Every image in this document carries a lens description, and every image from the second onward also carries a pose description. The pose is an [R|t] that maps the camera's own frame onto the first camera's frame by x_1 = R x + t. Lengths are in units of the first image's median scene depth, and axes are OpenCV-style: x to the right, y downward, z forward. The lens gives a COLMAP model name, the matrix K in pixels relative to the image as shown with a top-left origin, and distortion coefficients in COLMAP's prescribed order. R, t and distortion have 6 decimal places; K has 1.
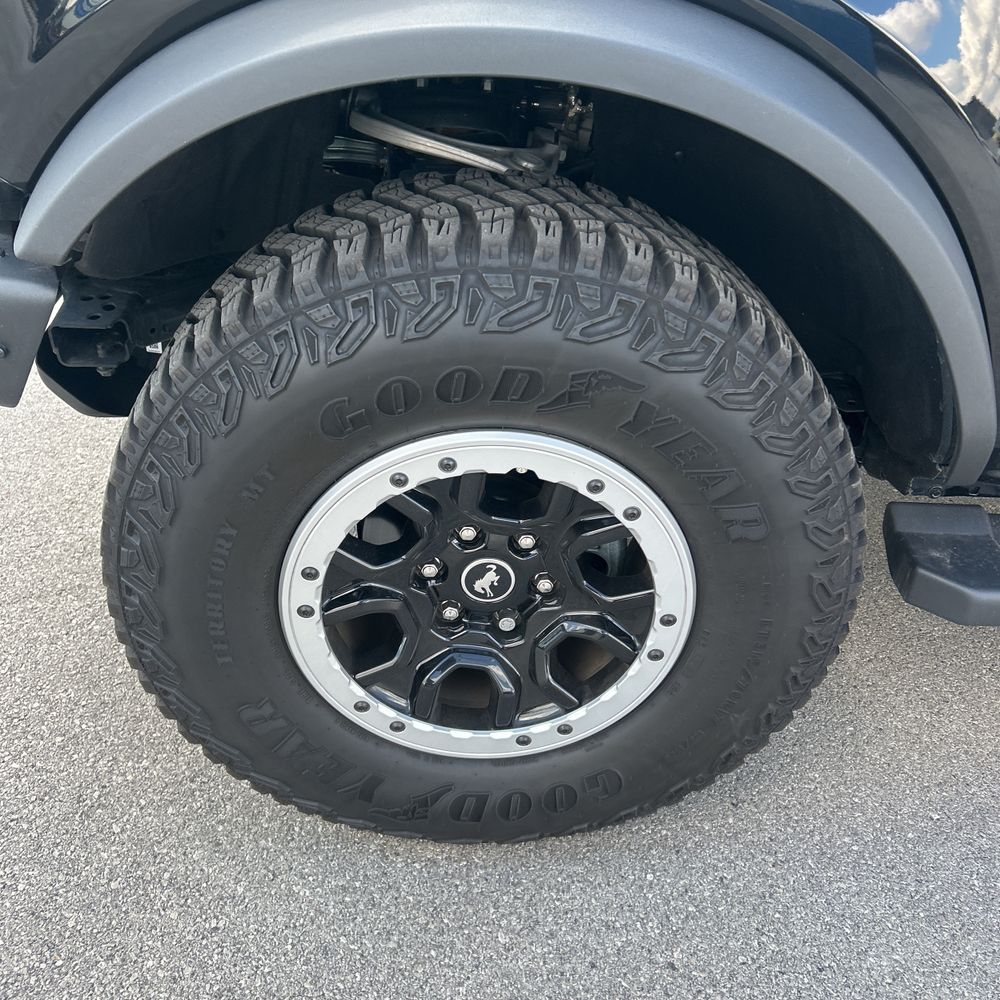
lens RADIAL K [[990.4, 0, 510.6], [0, 990.4, 501.8], [0, 0, 1]] dist [0.048065, -0.059978]
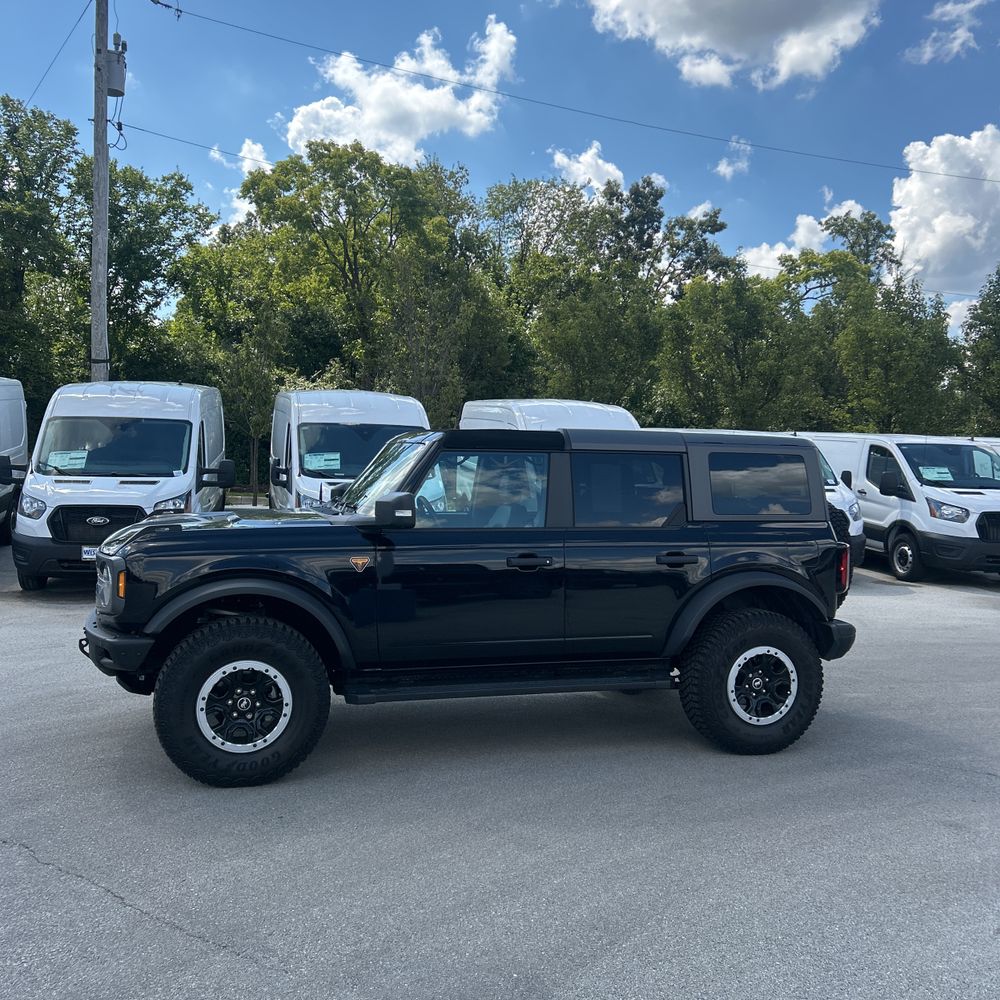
lens RADIAL K [[990.4, 0, 510.6], [0, 990.4, 501.8], [0, 0, 1]] dist [0.048065, -0.059978]
pose [[0.960800, -0.046150, 0.273375, -0.056978], [0.177893, 0.858918, -0.480222, 1.758546], [-0.212644, 0.510029, 0.833459, -3.601303]]
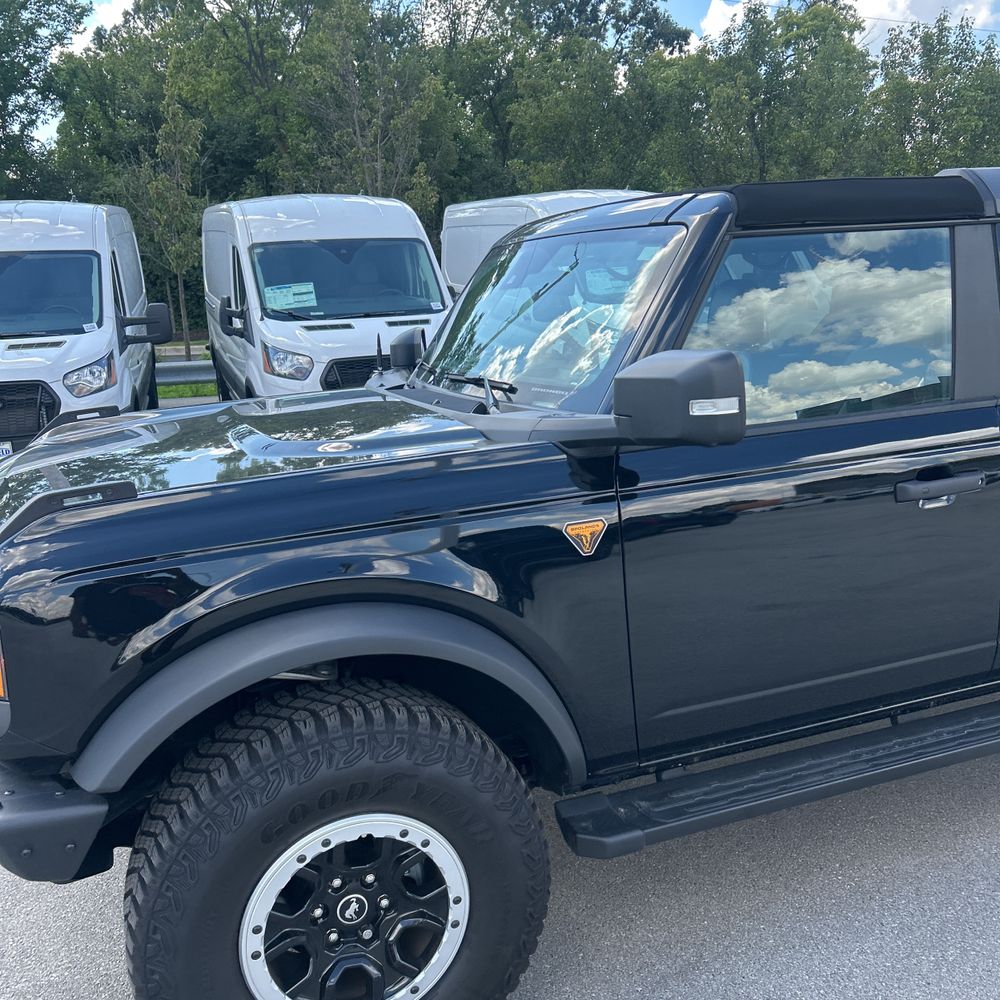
lens RADIAL K [[990.5, 0, 484.1], [0, 990.5, 503.5], [0, 0, 1]] dist [0.045967, -0.050339]
pose [[0.939655, -0.170613, 0.296546, -0.221736], [0.264579, 0.911913, -0.313708, 0.045037], [-0.216902, 0.373237, 0.902024, -0.969261]]
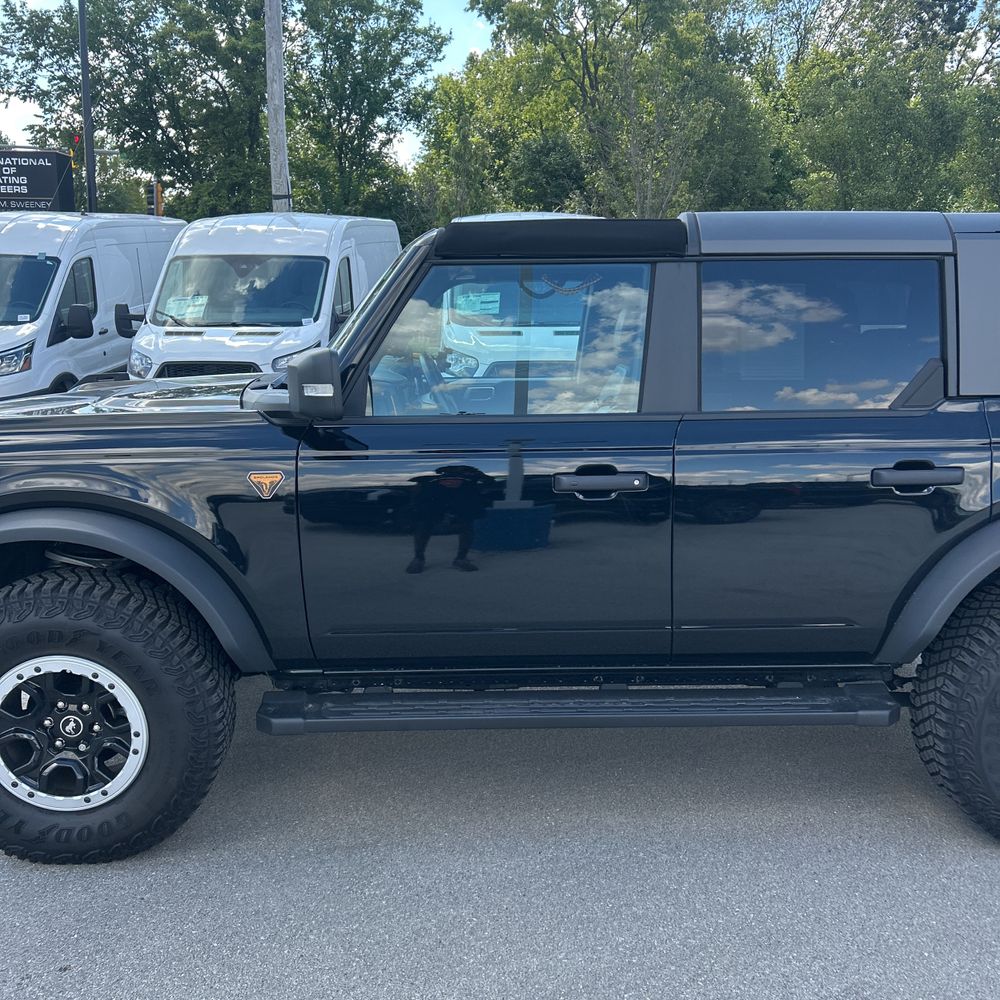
lens RADIAL K [[990.4, 0, 510.6], [0, 990.4, 501.8], [0, 0, 1]] dist [0.048065, -0.059978]
pose [[0.998327, -0.057747, -0.002951, 1.202438], [0.052417, 0.925364, -0.375438, 0.601285], [0.024411, 0.374655, 0.926843, -1.600896]]
